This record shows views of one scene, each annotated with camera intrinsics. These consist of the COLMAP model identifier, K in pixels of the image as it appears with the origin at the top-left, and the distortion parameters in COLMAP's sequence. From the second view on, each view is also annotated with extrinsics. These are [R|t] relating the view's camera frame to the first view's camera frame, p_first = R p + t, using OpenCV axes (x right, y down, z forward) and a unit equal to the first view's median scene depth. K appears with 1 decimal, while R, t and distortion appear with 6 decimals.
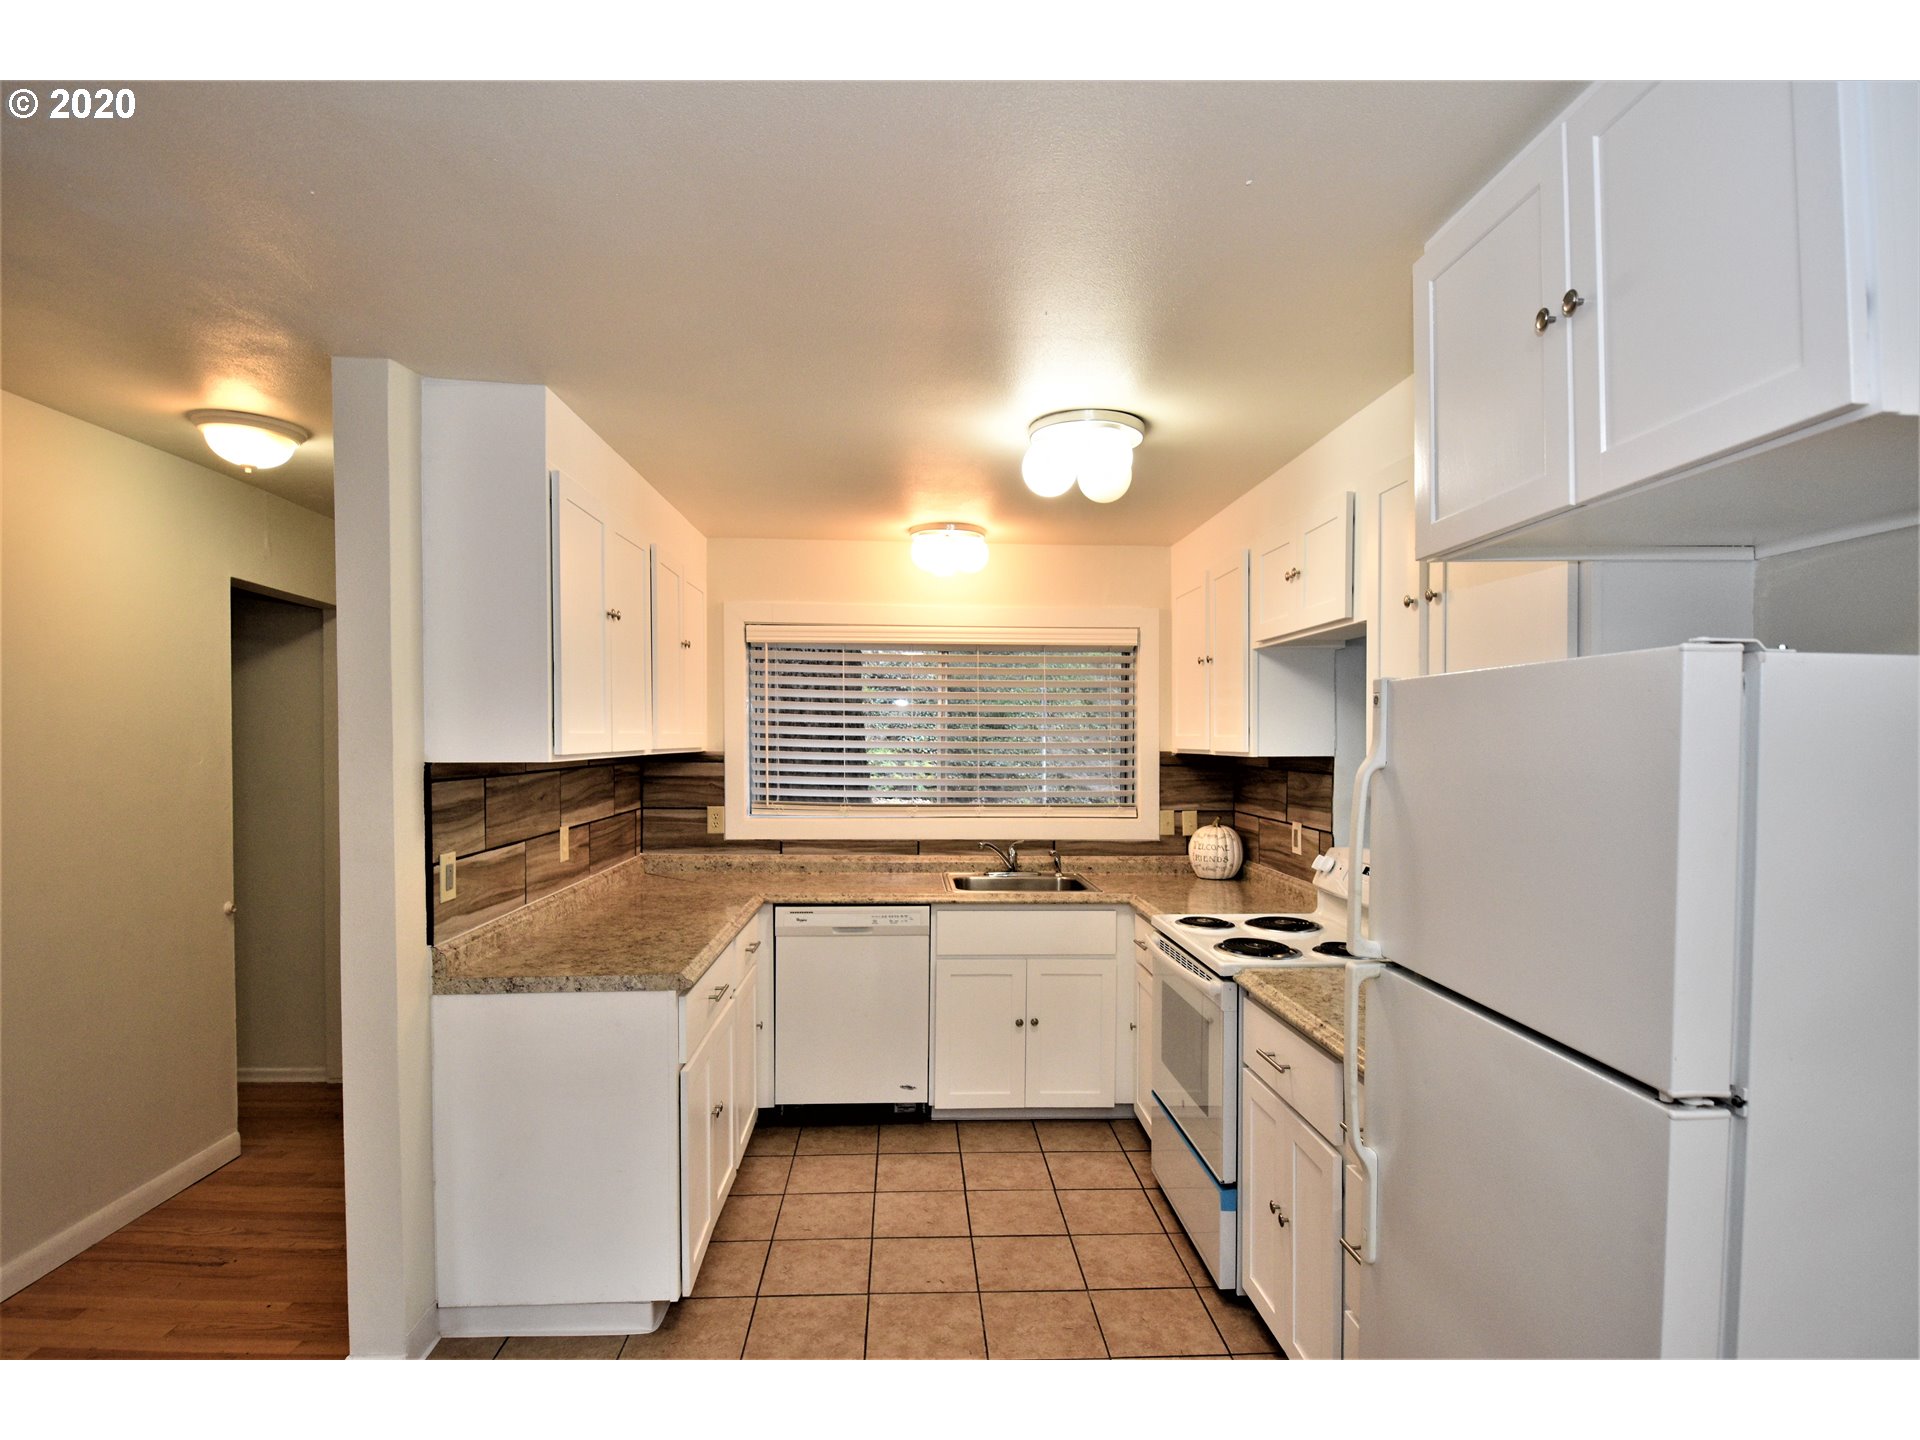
lens RADIAL K [[984.6, 0, 943.7], [0, 984.6, 744.4], [0, 0, 1]] dist [0.002686, -0.000928]
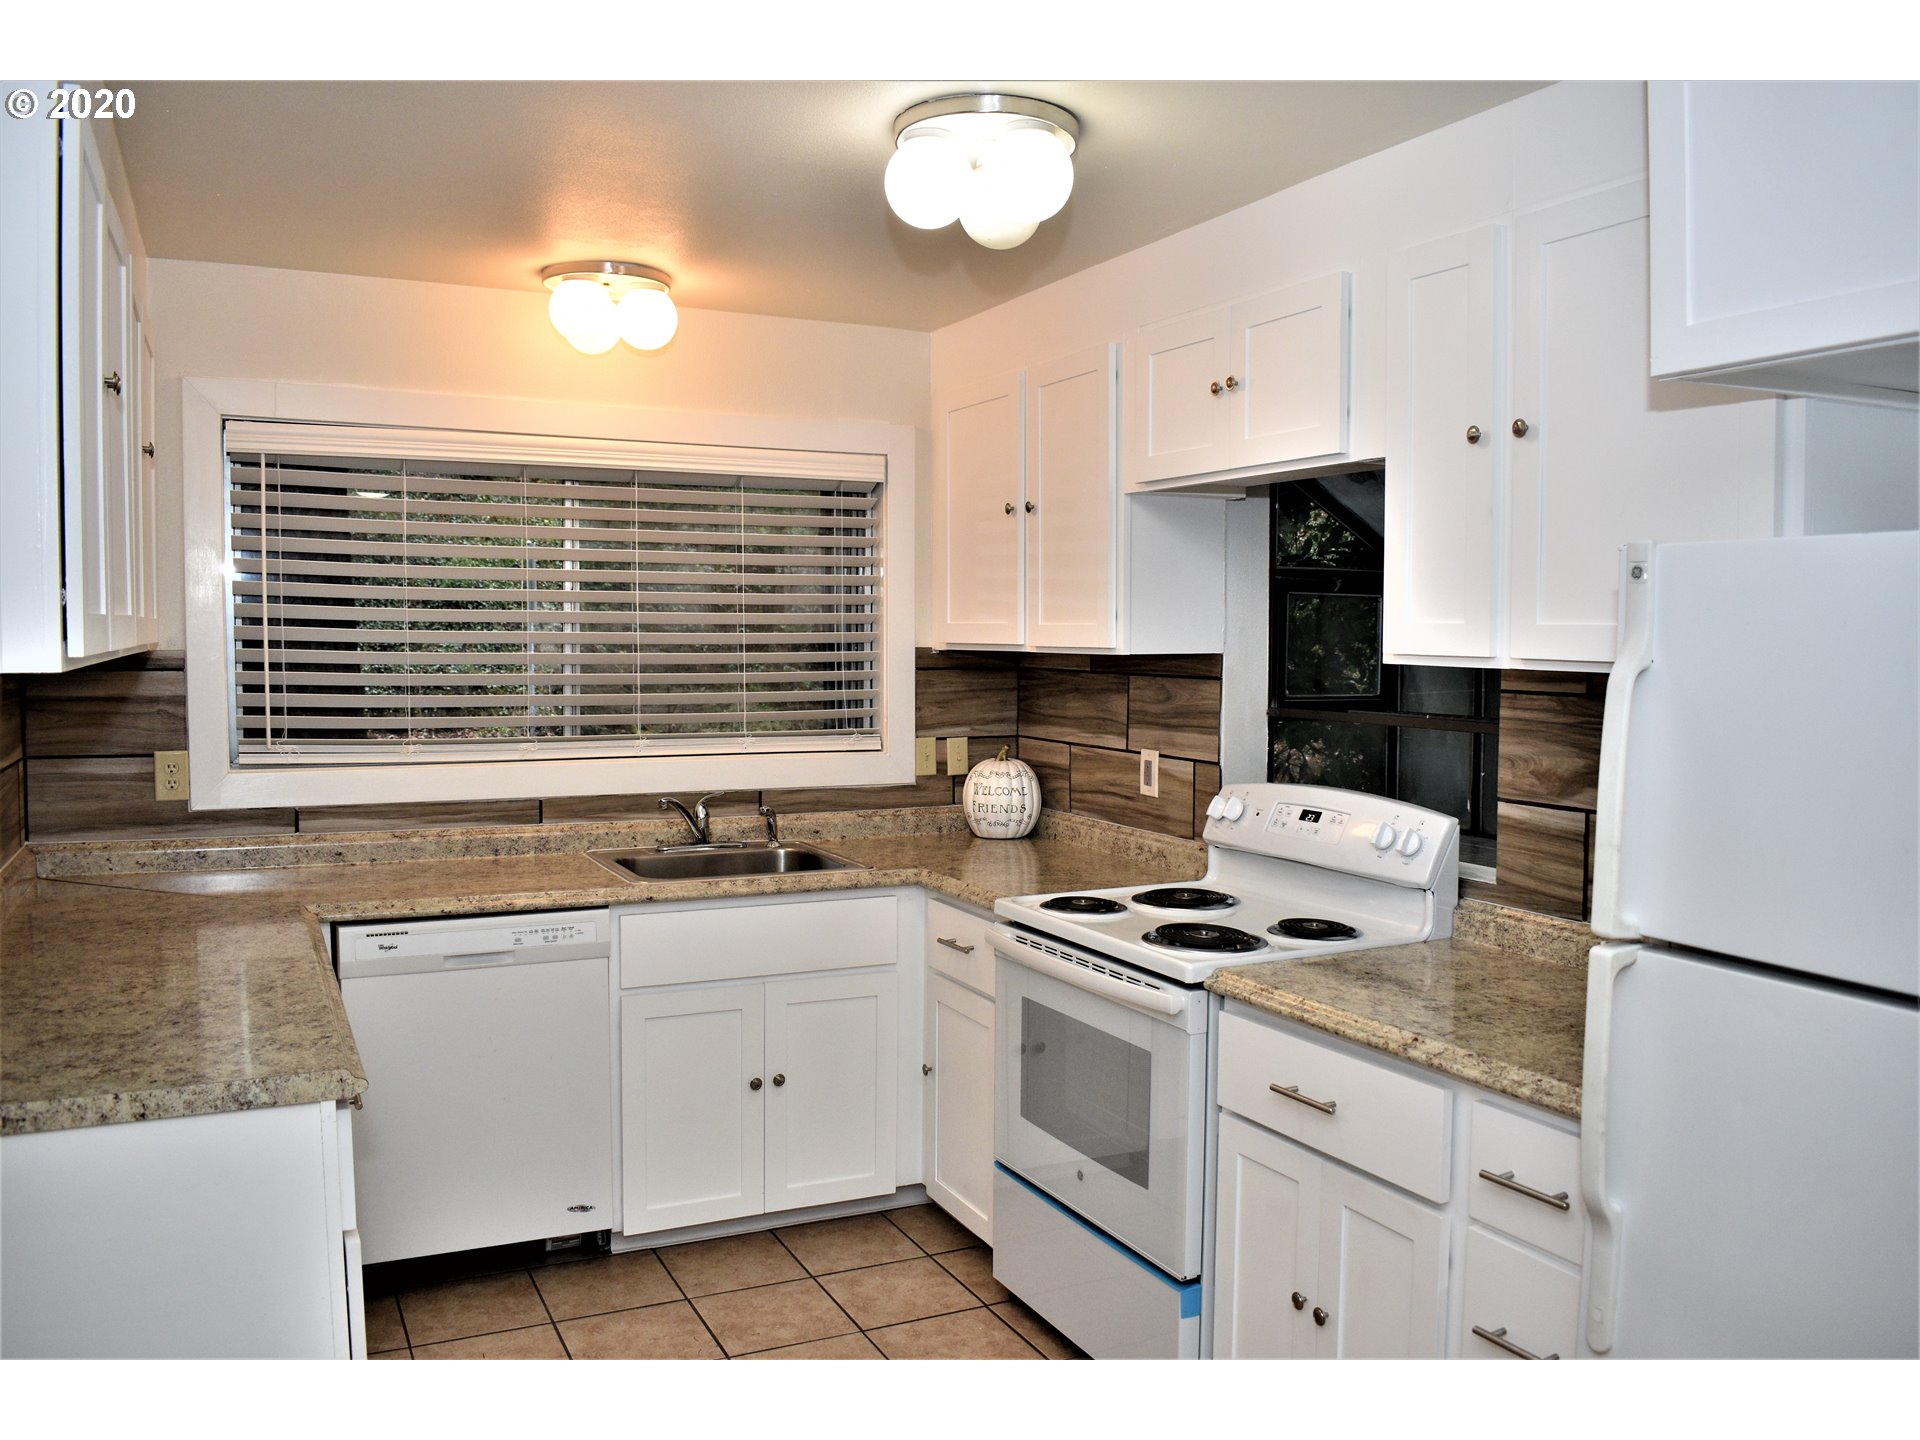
lens RADIAL K [[1489.2, 0, 960.6], [0, 1489.2, 717.1], [0, 0, 1]] dist [-0.106339, 0.003558]
pose [[0.914907, -0.020233, 0.403157, -0.170617], [-0.000730, 0.998659, 0.051775, 0.002524], [-0.403664, -0.047663, 0.913665, 0.102700]]
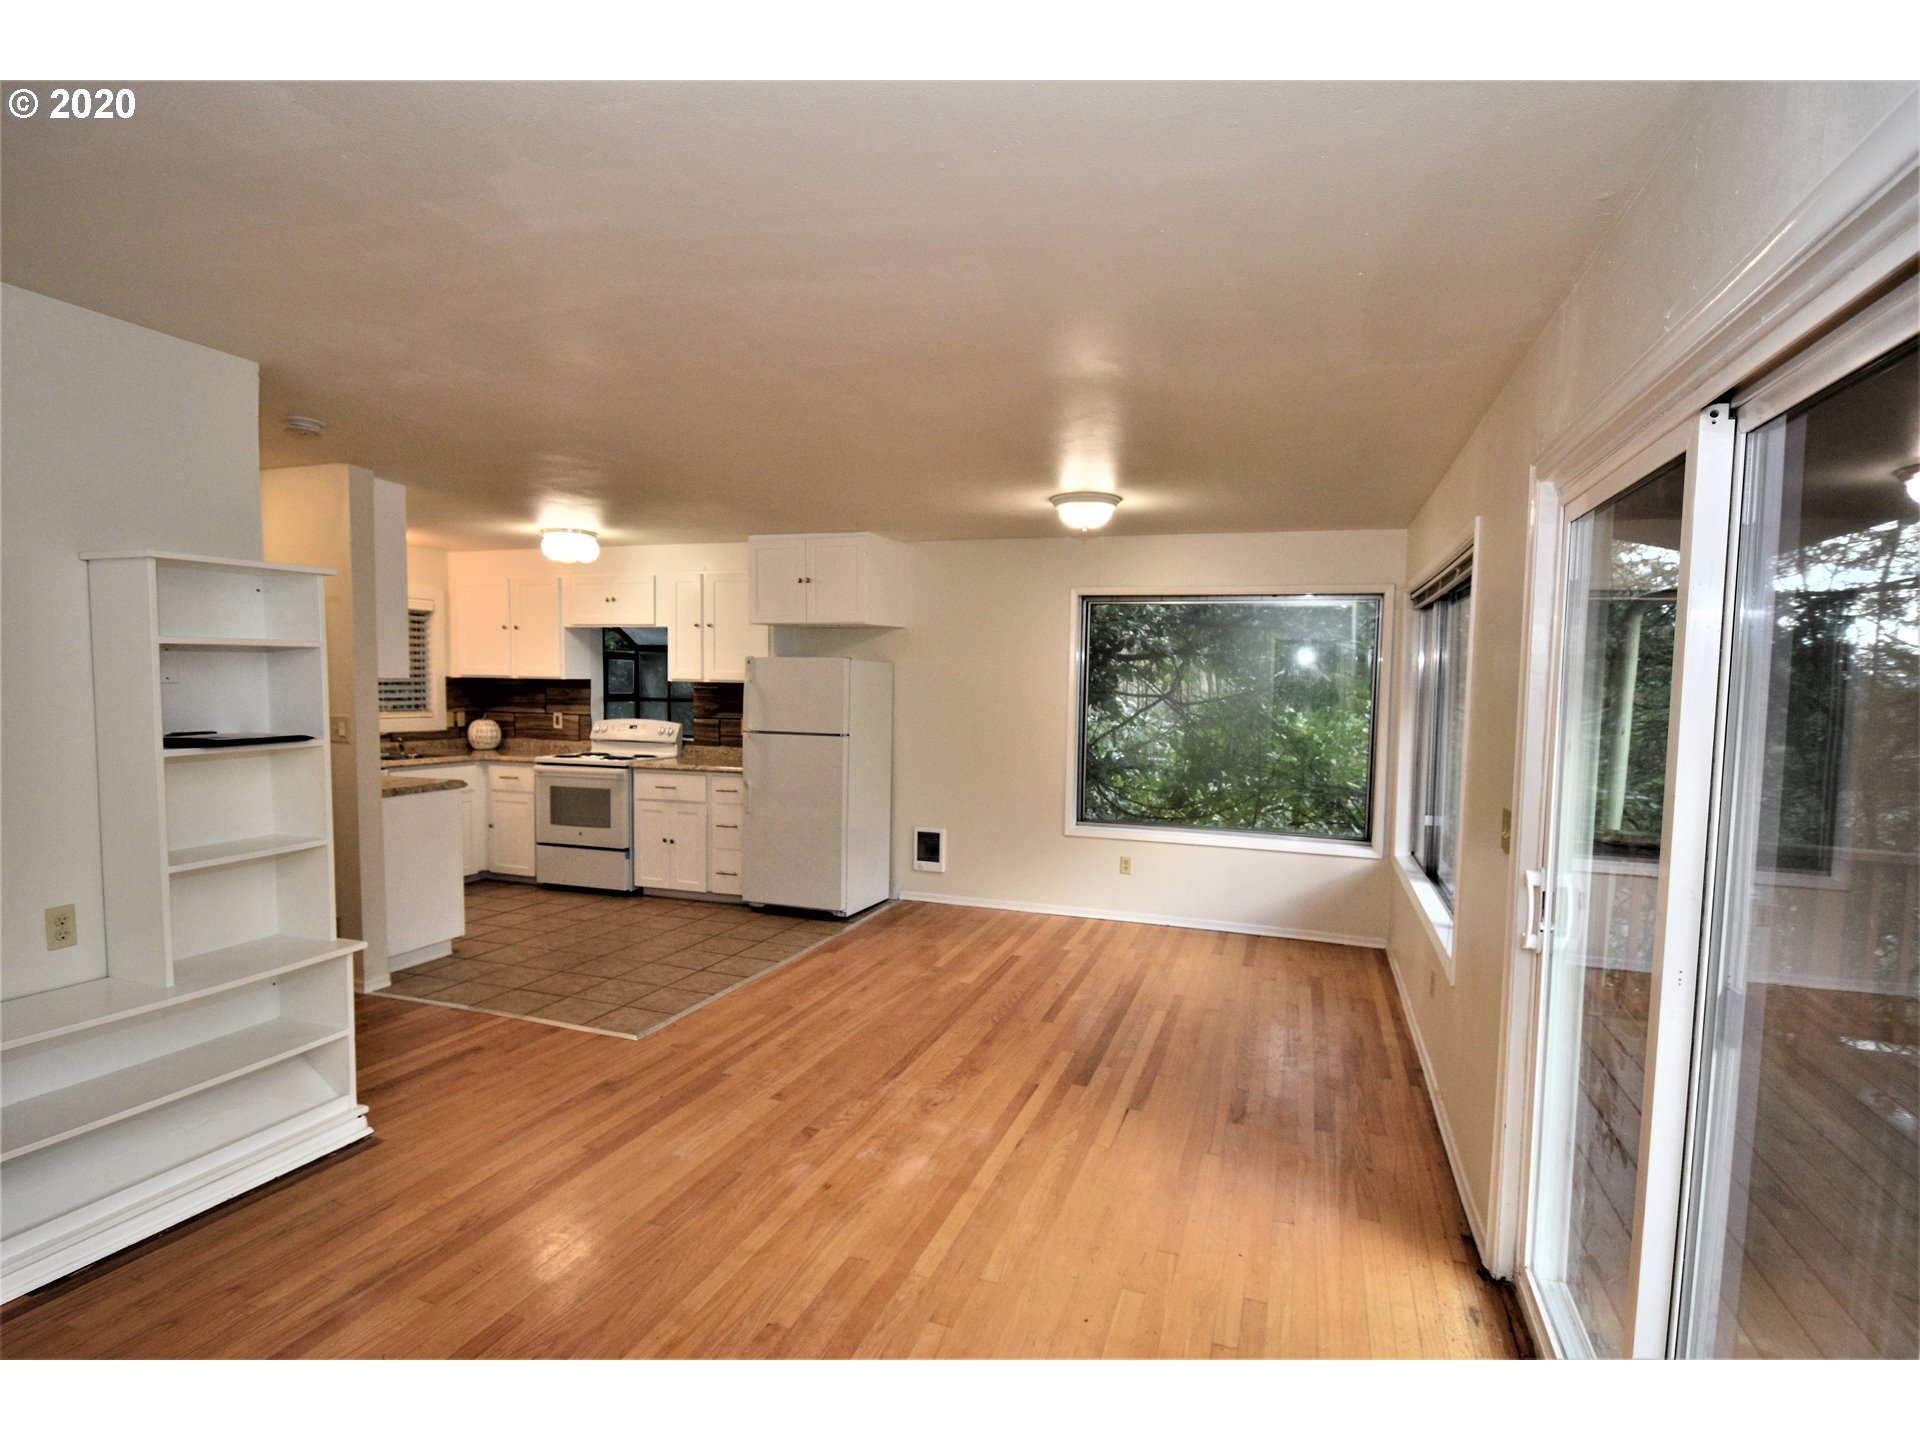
lens RADIAL K [[984.6, 0, 962.6], [0, 984.6, 738.8], [0, 0, 1]] dist [0.002686, -0.000928]
pose [[0.370999, -0.052257, 0.927162, -1.128119], [-0.008497, 0.998183, 0.059660, 0.006184], [-0.928594, -0.030012, 0.369881, -0.471631]]
